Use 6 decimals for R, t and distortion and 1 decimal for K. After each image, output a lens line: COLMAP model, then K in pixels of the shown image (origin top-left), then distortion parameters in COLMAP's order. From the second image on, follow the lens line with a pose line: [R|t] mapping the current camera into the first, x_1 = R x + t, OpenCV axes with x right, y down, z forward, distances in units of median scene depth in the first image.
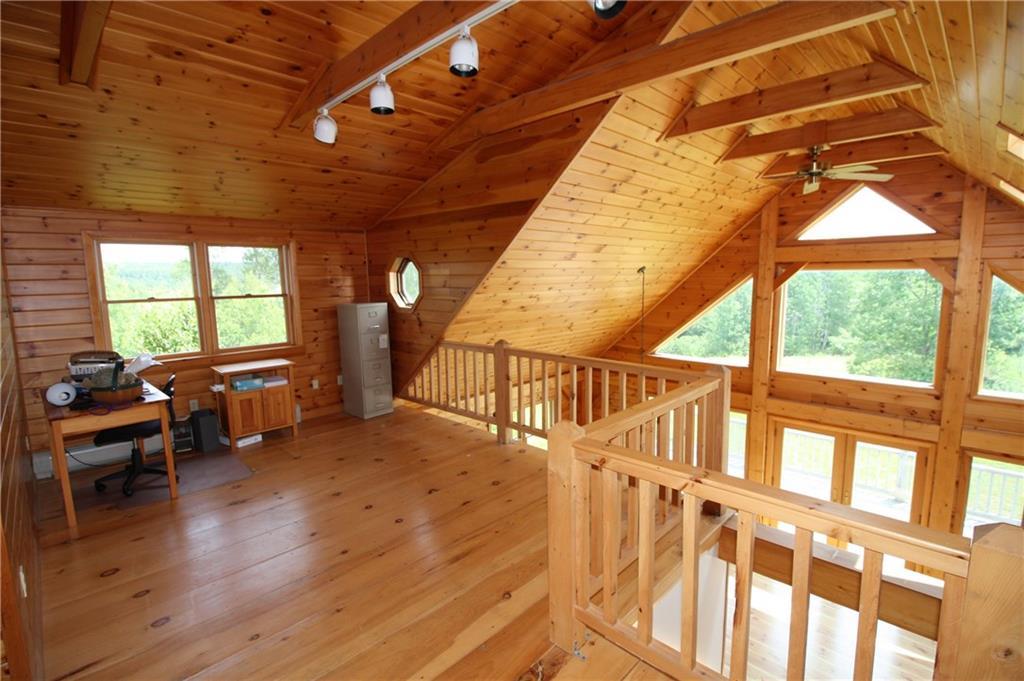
lens RADIAL K [[477.3, 0, 511.1], [0, 477.3, 338.4], [0, 0, 1]] dist [0.000390, -0.014286]
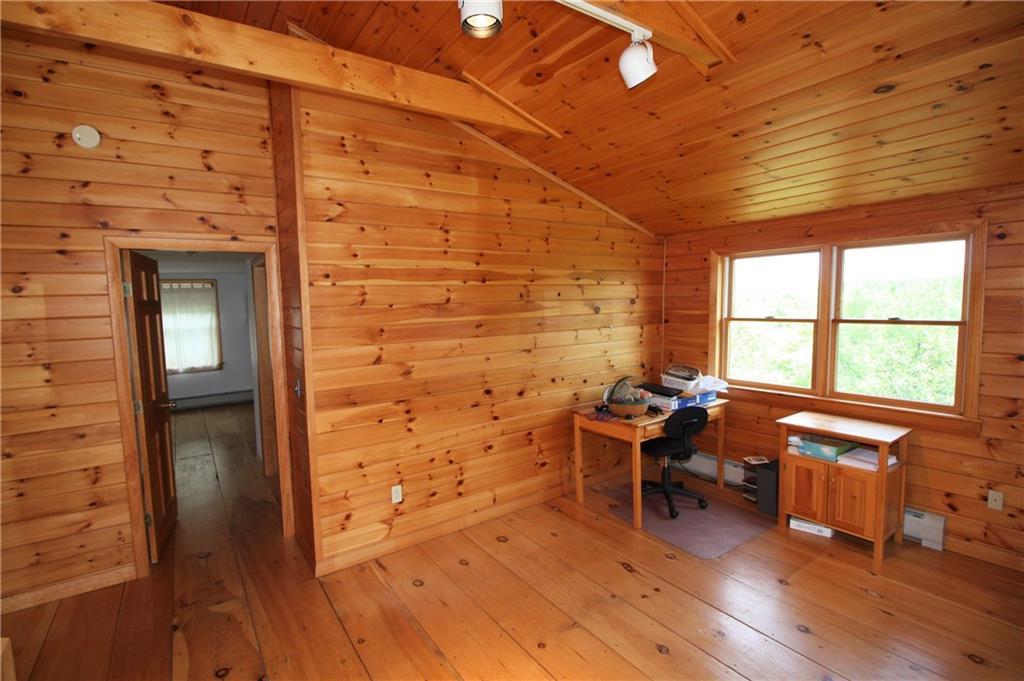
lens RADIAL K [[477.3, 0, 511.1], [0, 477.3, 338.4], [0, 0, 1]] dist [0.000390, -0.014286]
pose [[-0.178194, 0.098207, -0.979082, 0.180734], [-0.100101, 0.988036, 0.117323, -0.095768], [0.978890, 0.118914, -0.166232, 0.647325]]
